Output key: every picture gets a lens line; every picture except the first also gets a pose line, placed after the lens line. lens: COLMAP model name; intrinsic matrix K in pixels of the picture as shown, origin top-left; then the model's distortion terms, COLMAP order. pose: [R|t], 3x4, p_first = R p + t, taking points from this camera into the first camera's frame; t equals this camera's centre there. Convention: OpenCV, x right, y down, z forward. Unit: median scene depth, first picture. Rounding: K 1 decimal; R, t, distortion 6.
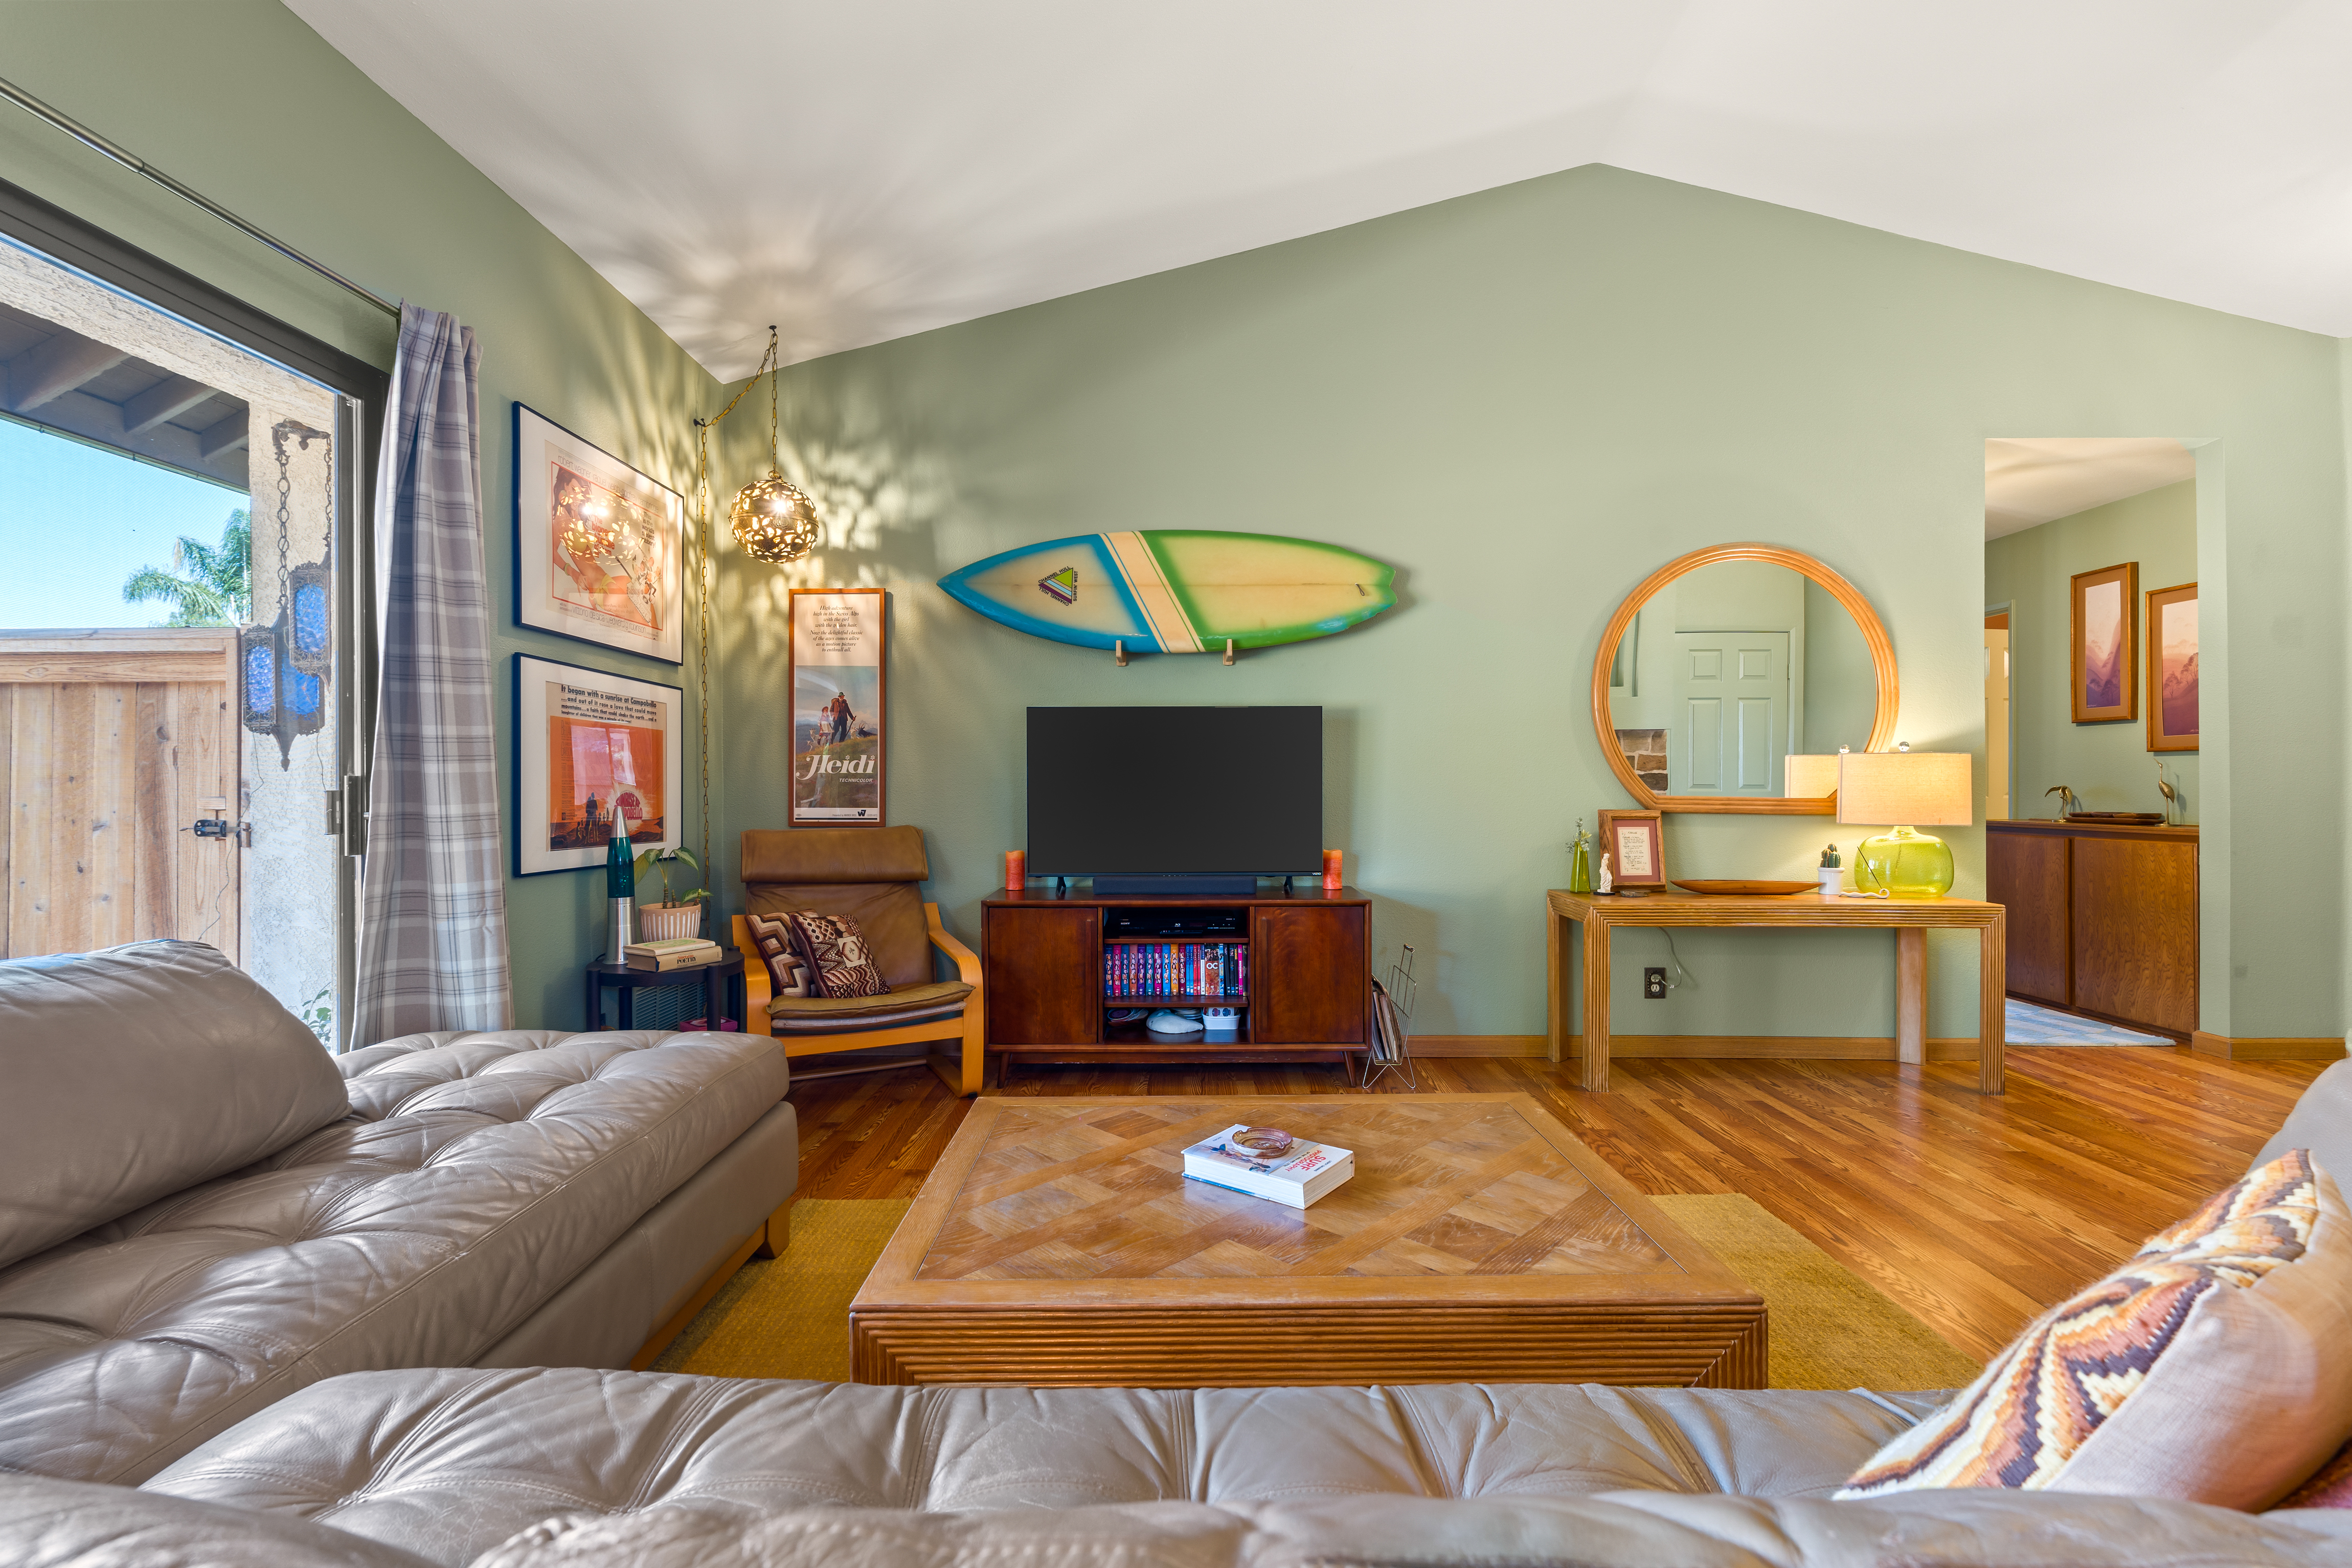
lens RADIAL K [[1030.0, 0, 1181.0], [0, 1030.0, 784.7], [0, 0, 1]] dist [-0.002835, 0.000342]
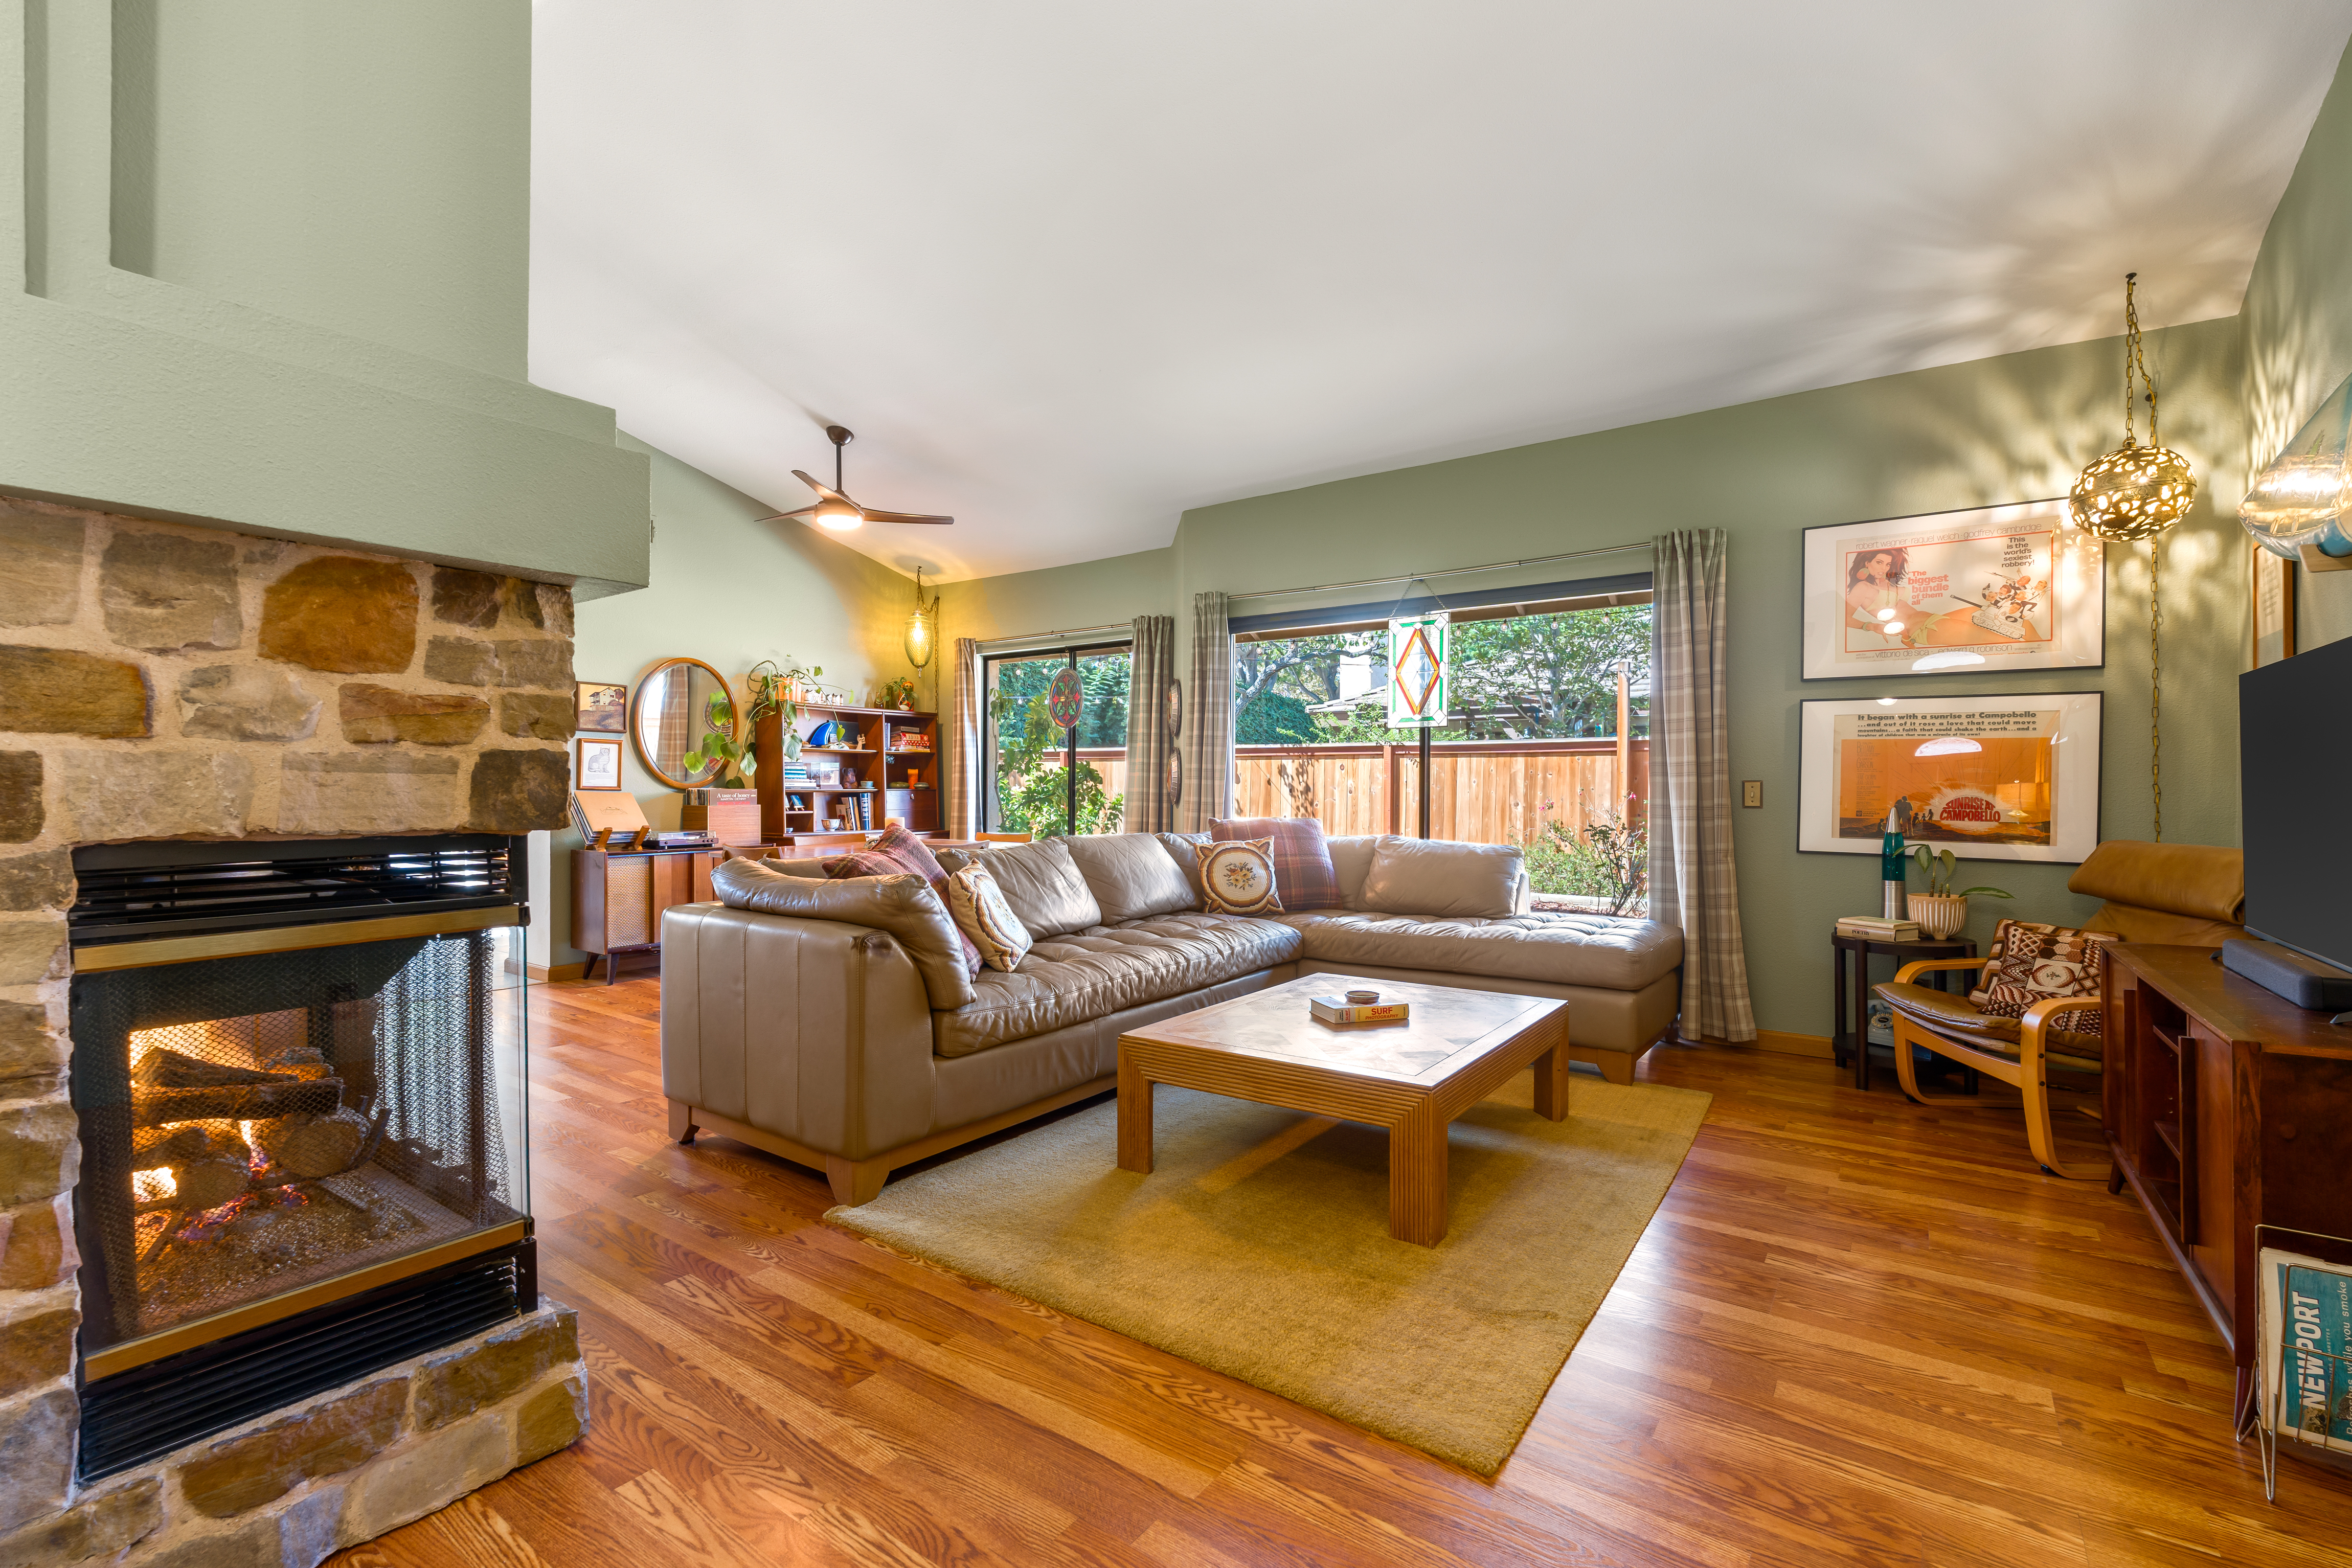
lens RADIAL K [[1030.0, 0, 1175.2], [0, 1030.0, 791.3], [0, 0, 1]] dist [-0.002835, 0.000342]
pose [[-0.581319, 0.003843, -0.813666, 0.779046], [-0.001835, 0.999980, 0.006034, -0.003774], [0.813673, 0.005001, -0.581301, 0.822099]]
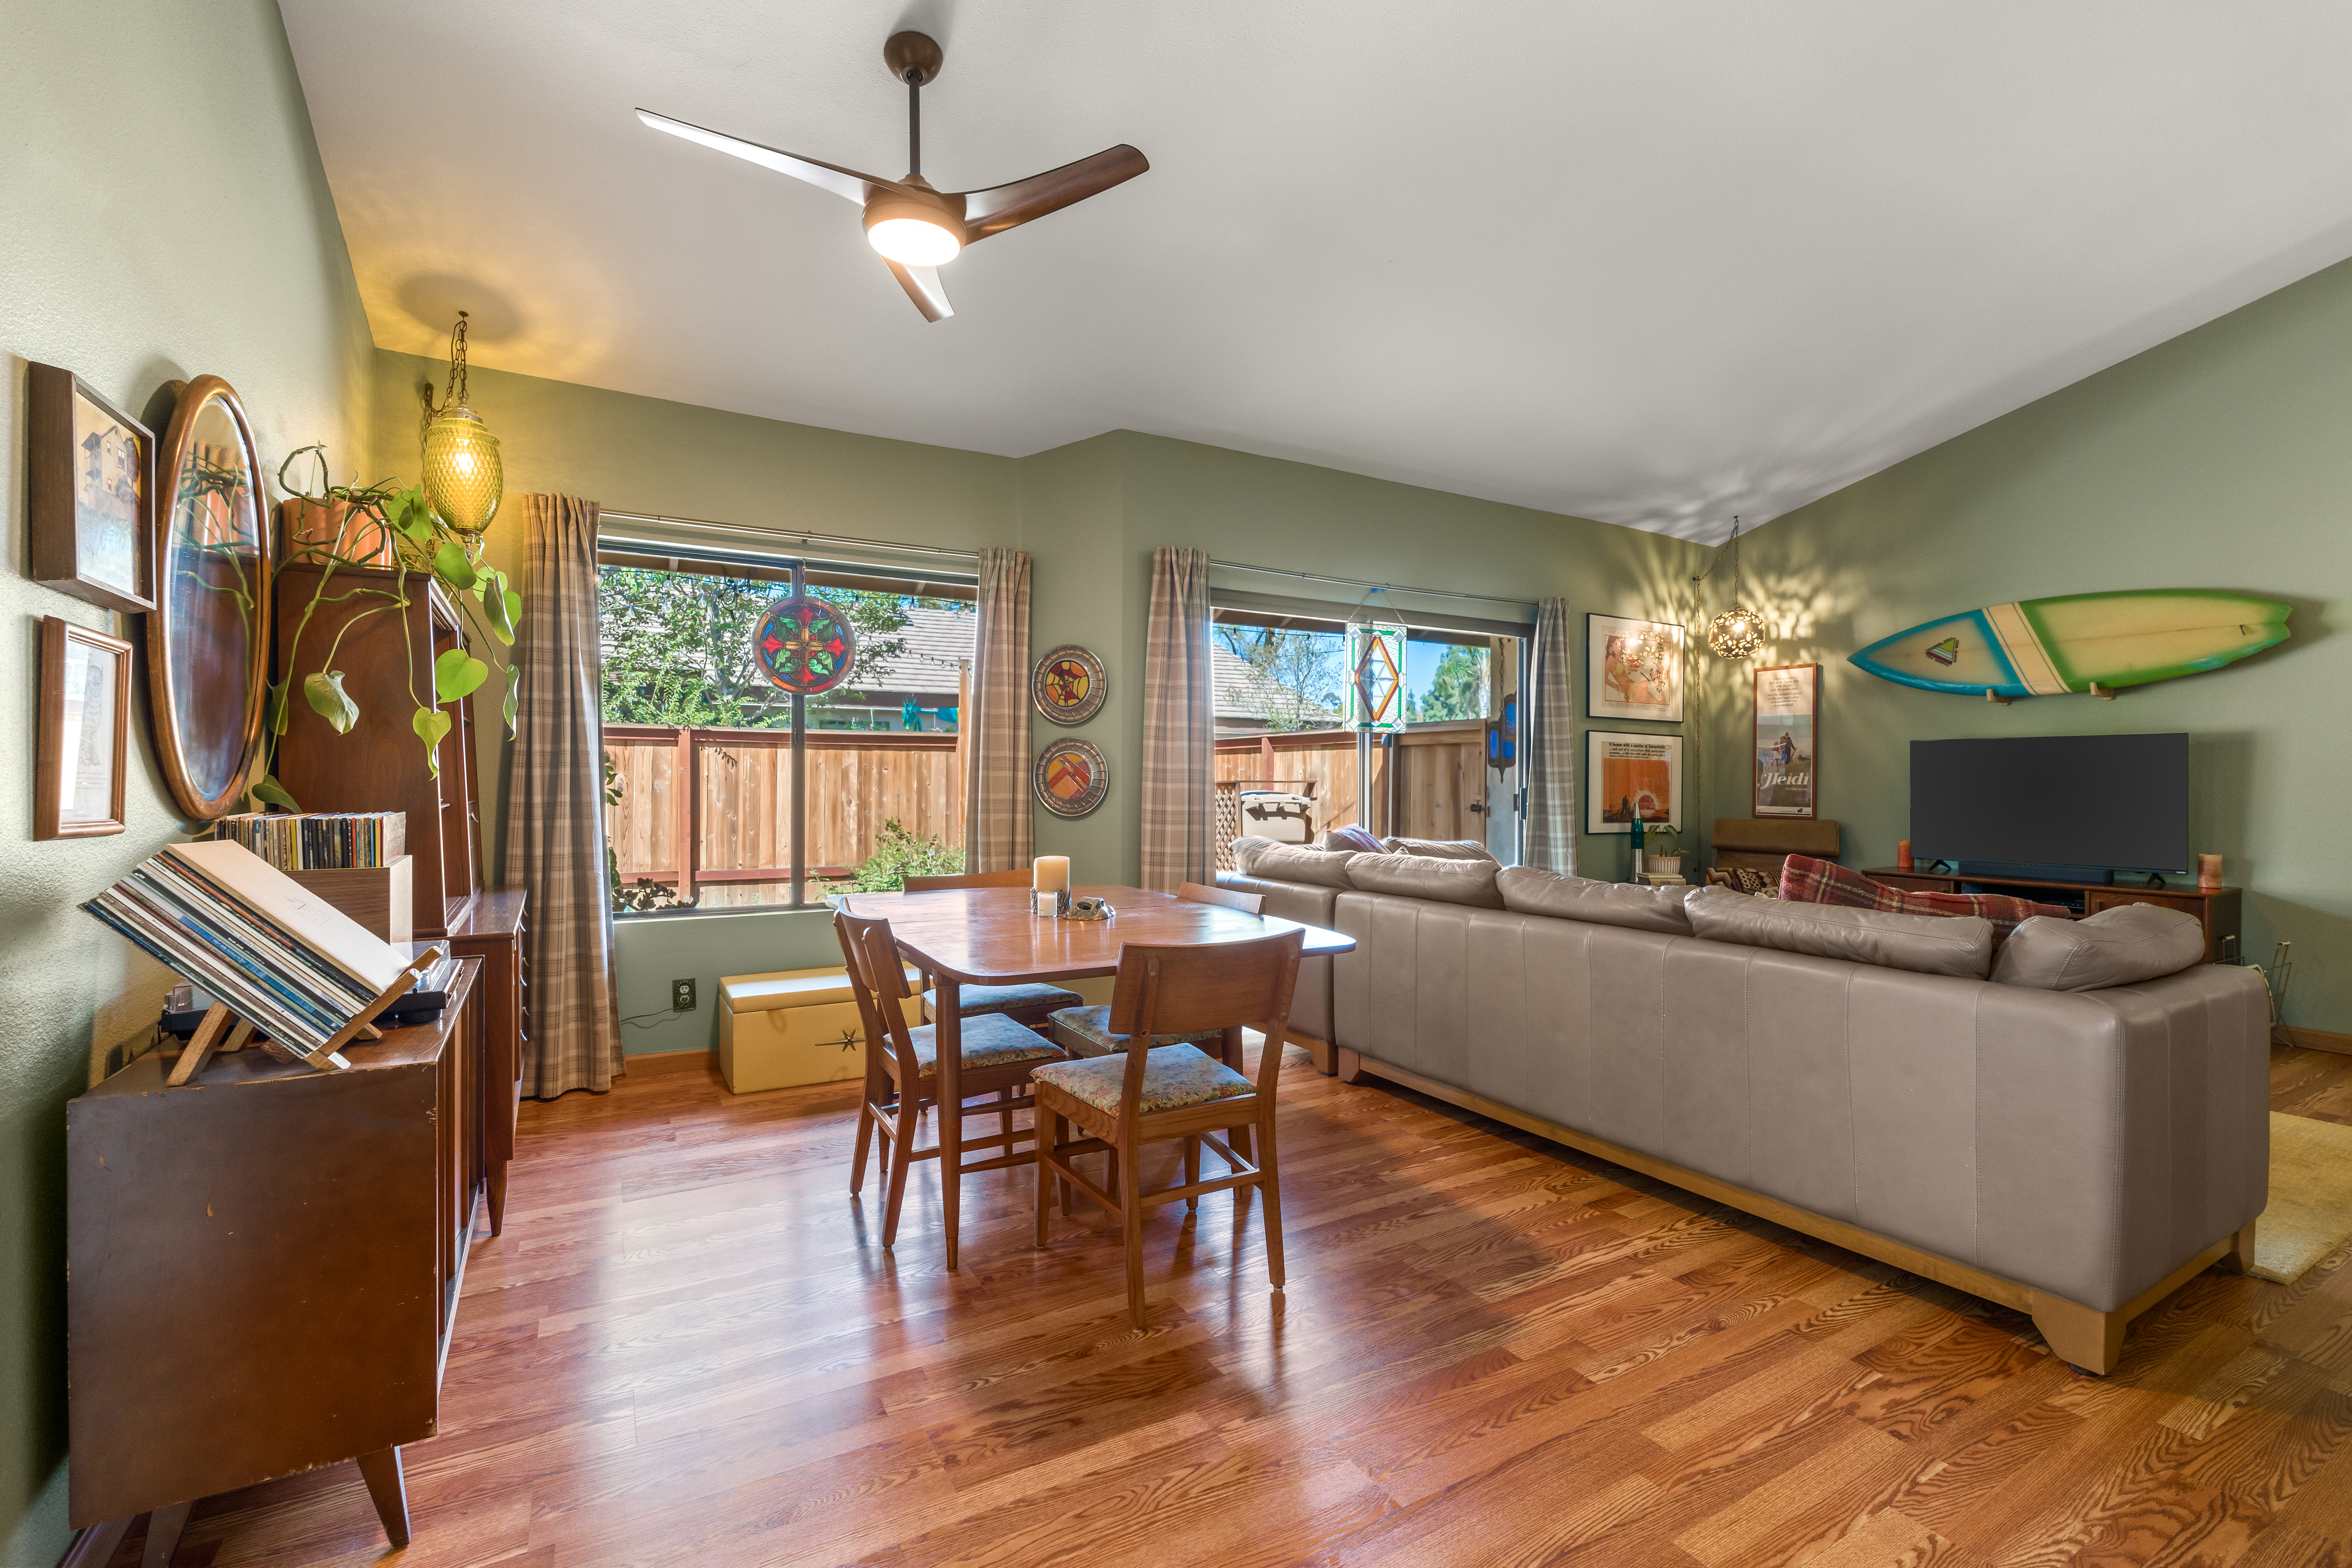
lens RADIAL K [[1030.0, 0, 1165.4], [0, 1030.0, 782.7], [0, 0, 1]] dist [-0.002835, 0.000342]
pose [[0.509724, 0.007374, -0.860307, 0.550182], [-0.005143, 0.999972, 0.005524, -0.018447], [0.860323, 0.001609, 0.509747, -0.621640]]
